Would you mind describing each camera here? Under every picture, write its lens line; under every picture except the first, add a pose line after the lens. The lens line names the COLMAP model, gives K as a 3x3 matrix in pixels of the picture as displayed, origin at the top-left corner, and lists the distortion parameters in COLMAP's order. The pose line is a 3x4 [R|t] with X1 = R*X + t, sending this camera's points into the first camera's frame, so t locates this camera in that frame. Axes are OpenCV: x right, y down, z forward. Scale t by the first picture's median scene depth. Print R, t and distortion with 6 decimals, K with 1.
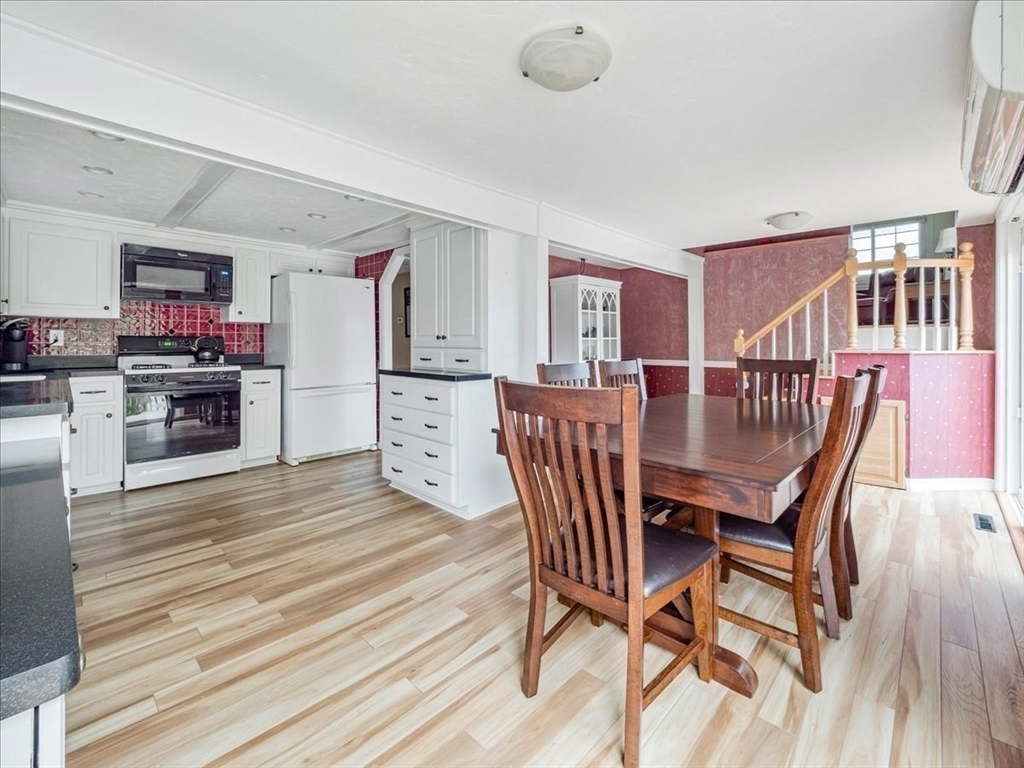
lens RADIAL K [[436.5, 0, 510.2], [0, 436.5, 341.0], [0, 0, 1]] dist [-0.019320, -0.000019]
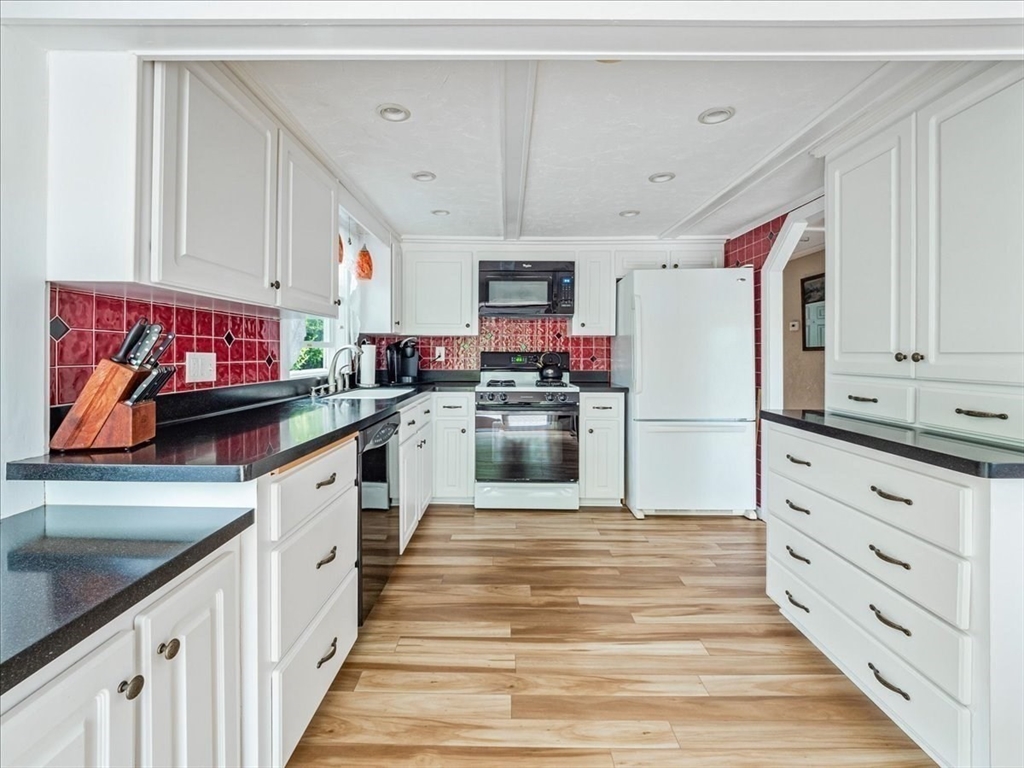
lens RADIAL K [[442.3, 0, 505.4], [0, 442.3, 355.2], [0, 0, 1]] dist [0.007082, -0.000724]
pose [[0.686177, 0.005298, -0.727416, -0.090757], [0.001640, 0.999960, 0.008830, -0.012906], [0.727433, -0.007252, 0.686140, 0.299384]]
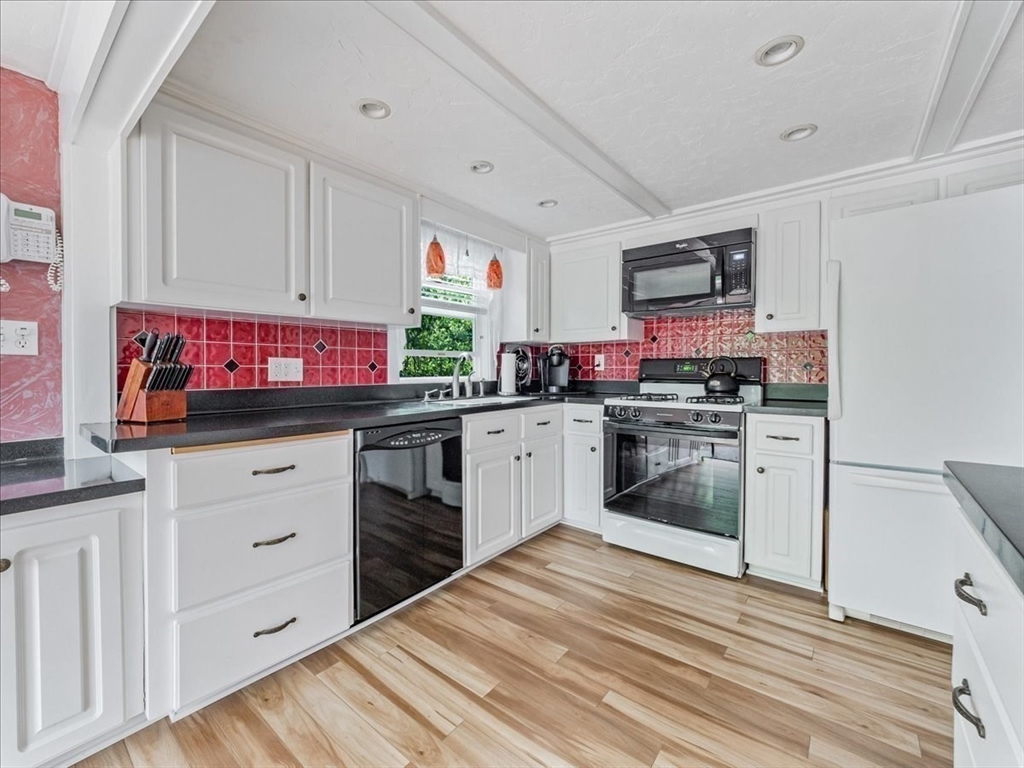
lens RADIAL K [[436.3, 0, 498.5], [0, 436.3, 373.2], [0, 0, 1]] dist [0.018935, -0.014793]
pose [[0.085186, 0.010057, -0.996314, -0.048212], [0.008466, 0.999906, 0.010817, 0.004363], [0.996329, -0.009357, 0.085093, 0.615104]]
